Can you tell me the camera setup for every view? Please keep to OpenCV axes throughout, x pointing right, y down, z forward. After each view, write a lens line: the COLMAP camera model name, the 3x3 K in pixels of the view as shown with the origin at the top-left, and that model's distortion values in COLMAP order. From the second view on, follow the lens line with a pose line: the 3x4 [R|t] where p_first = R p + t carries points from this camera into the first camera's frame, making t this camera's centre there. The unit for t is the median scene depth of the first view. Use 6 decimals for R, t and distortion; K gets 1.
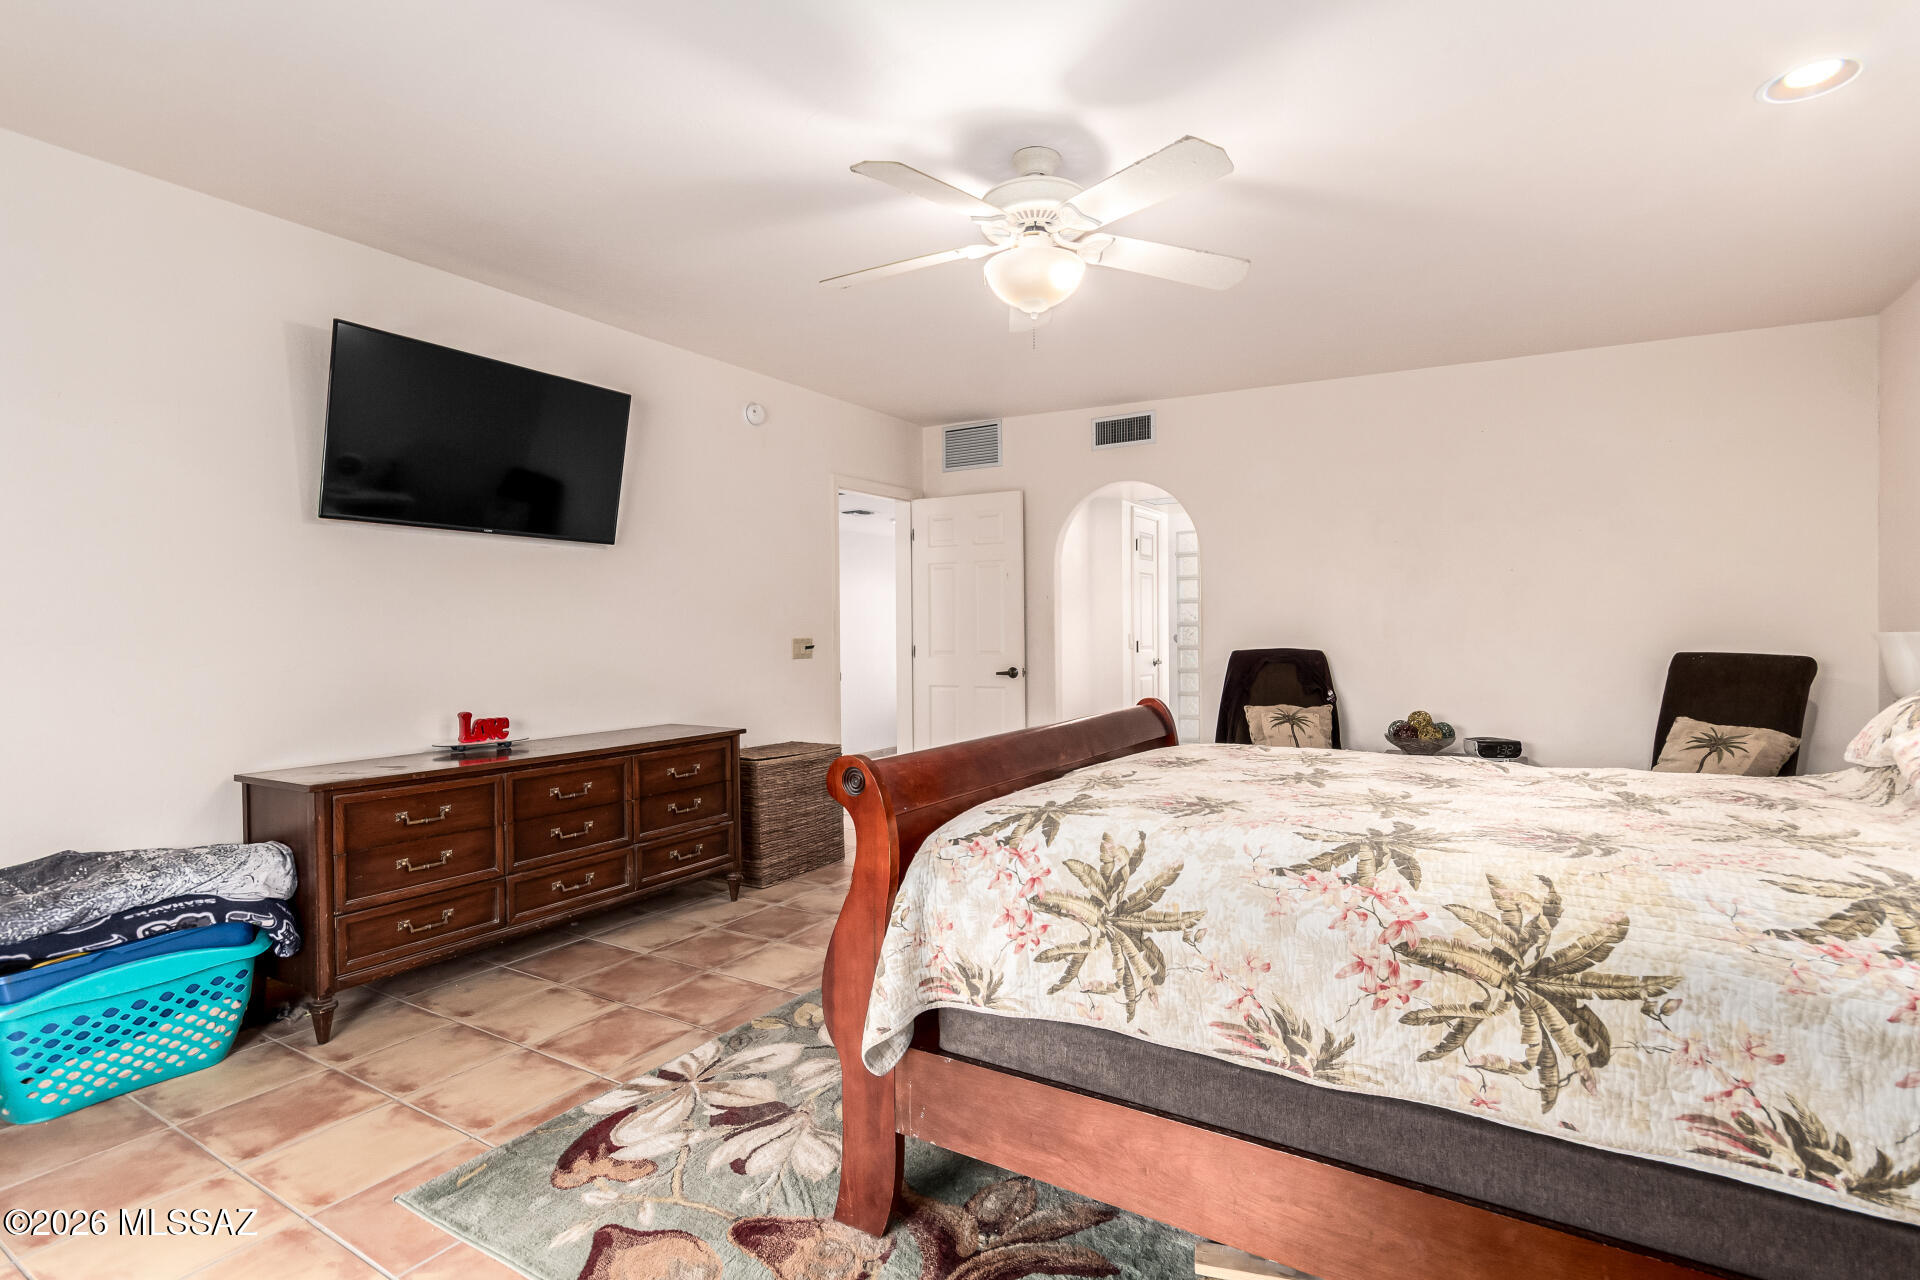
lens RADIAL K [[899.7, 0, 975.8], [0, 899.7, 626.9], [0, 0, 1]] dist [-0.000236, 0.000609]
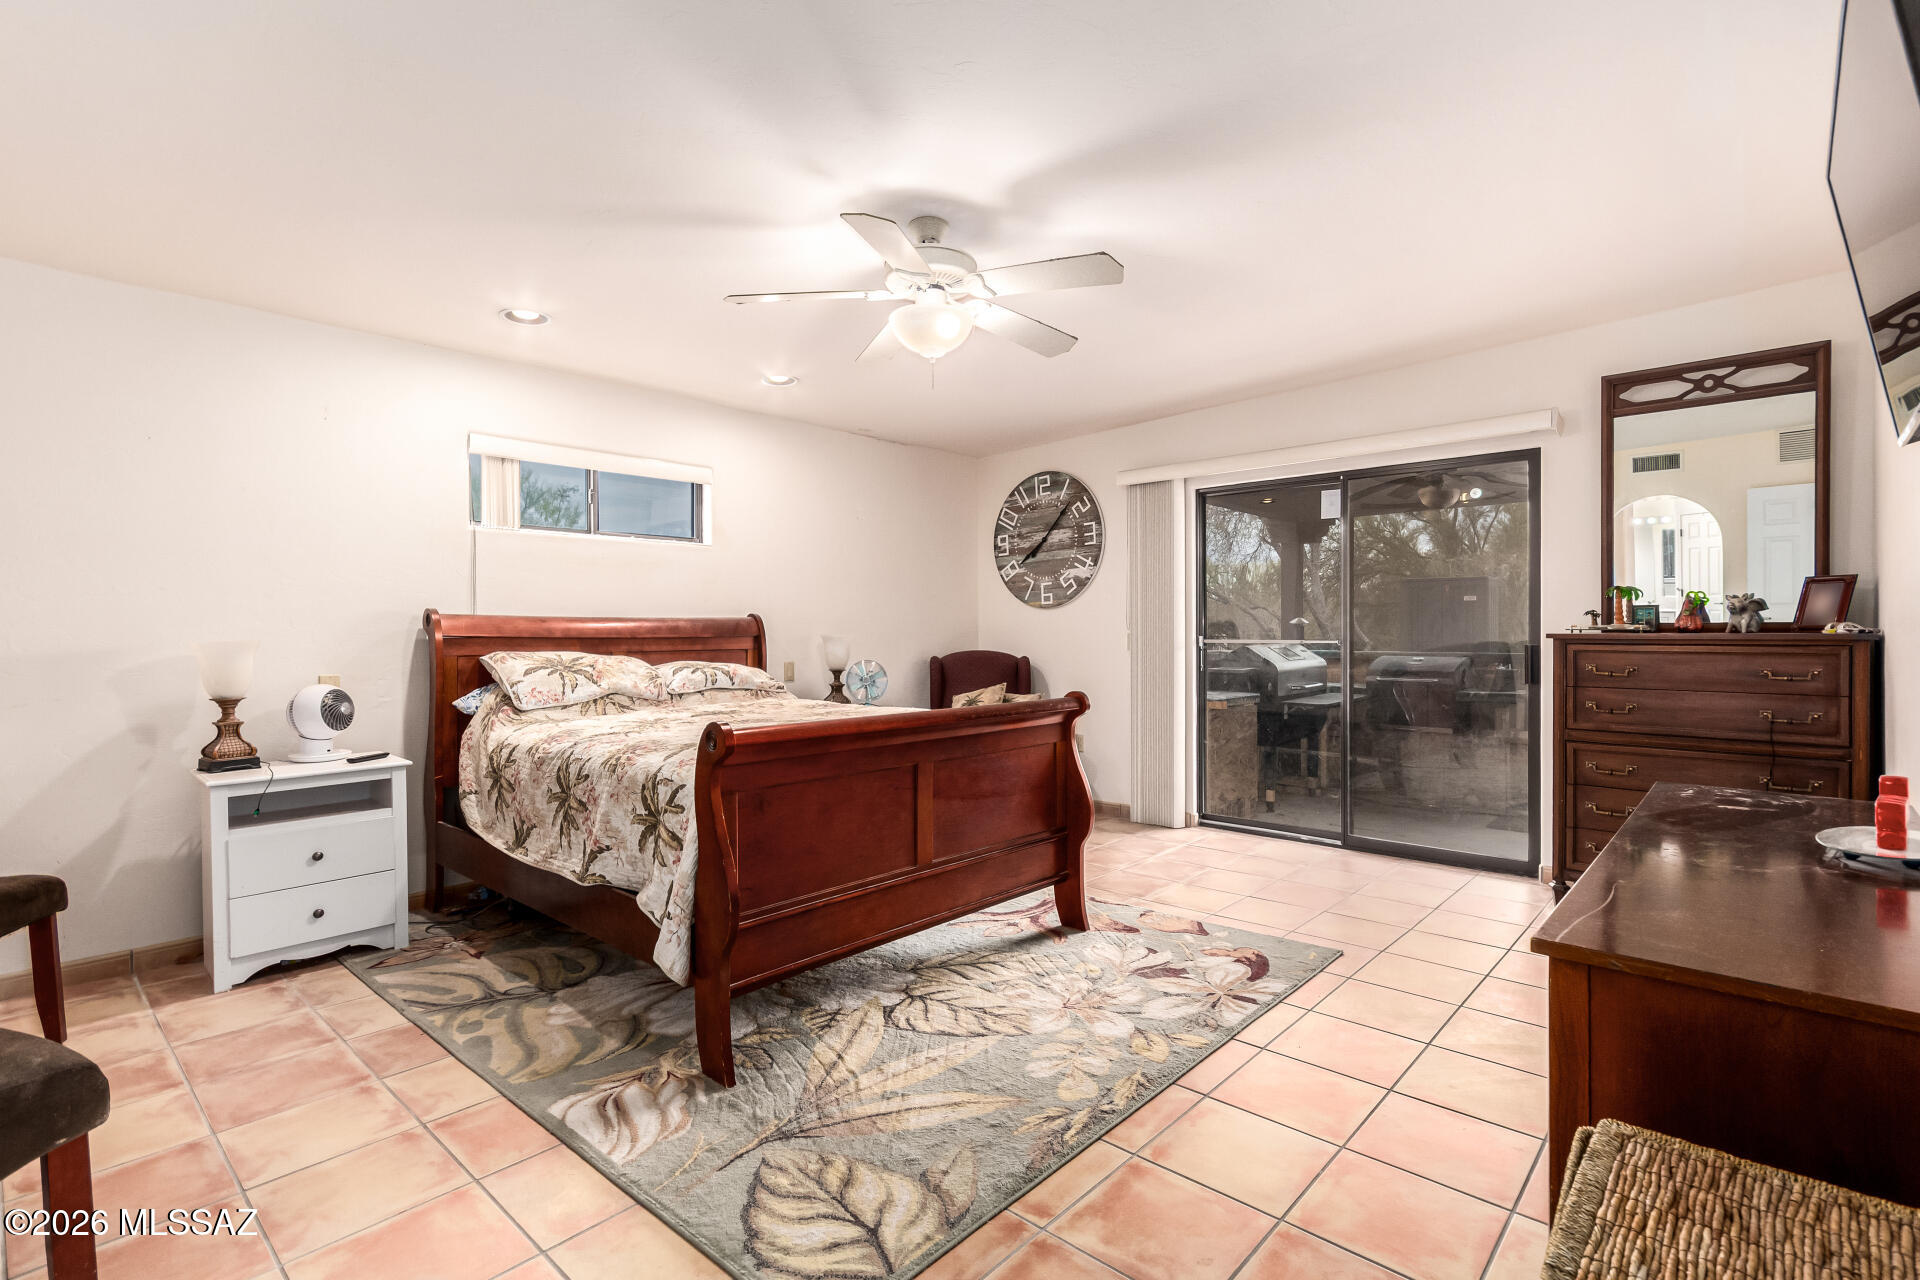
lens RADIAL K [[899.7, 0, 975.8], [0, 899.7, 626.9], [0, 0, 1]] dist [-0.000236, 0.000609]
pose [[-0.983911, 0.006488, 0.178539, -0.211123], [0.005754, 0.999973, -0.004626, 0.000453], [-0.178564, -0.003524, -0.983922, 2.358622]]
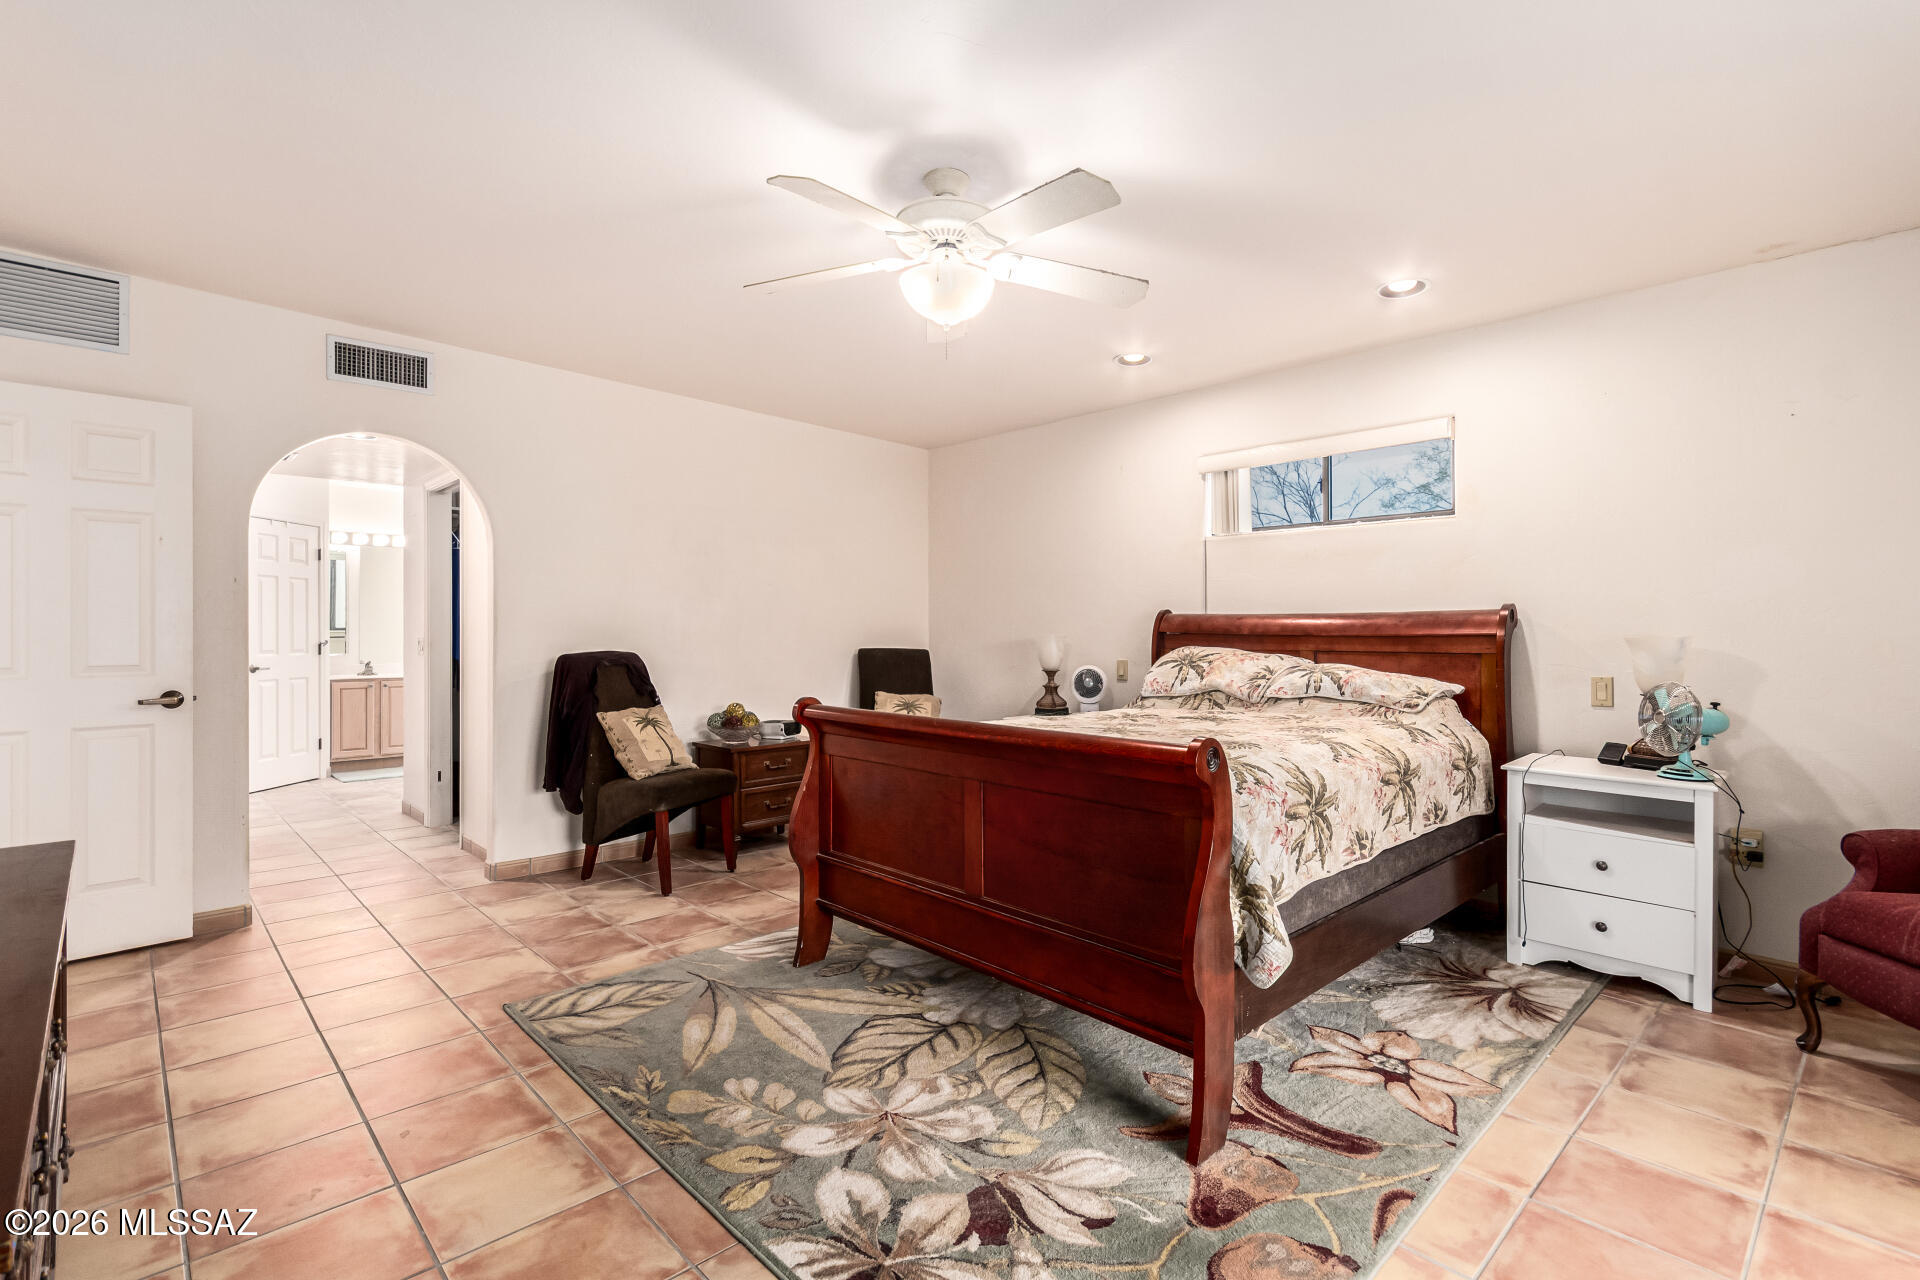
lens RADIAL K [[899.7, 0, 975.8], [0, 899.7, 626.9], [0, 0, 1]] dist [-0.000236, 0.000609]
pose [[0.257524, 0.010103, 0.966219, -1.014247], [-0.003556, 0.999948, -0.009508, 0.012205], [-0.966265, -0.000987, 0.257547, 0.770321]]
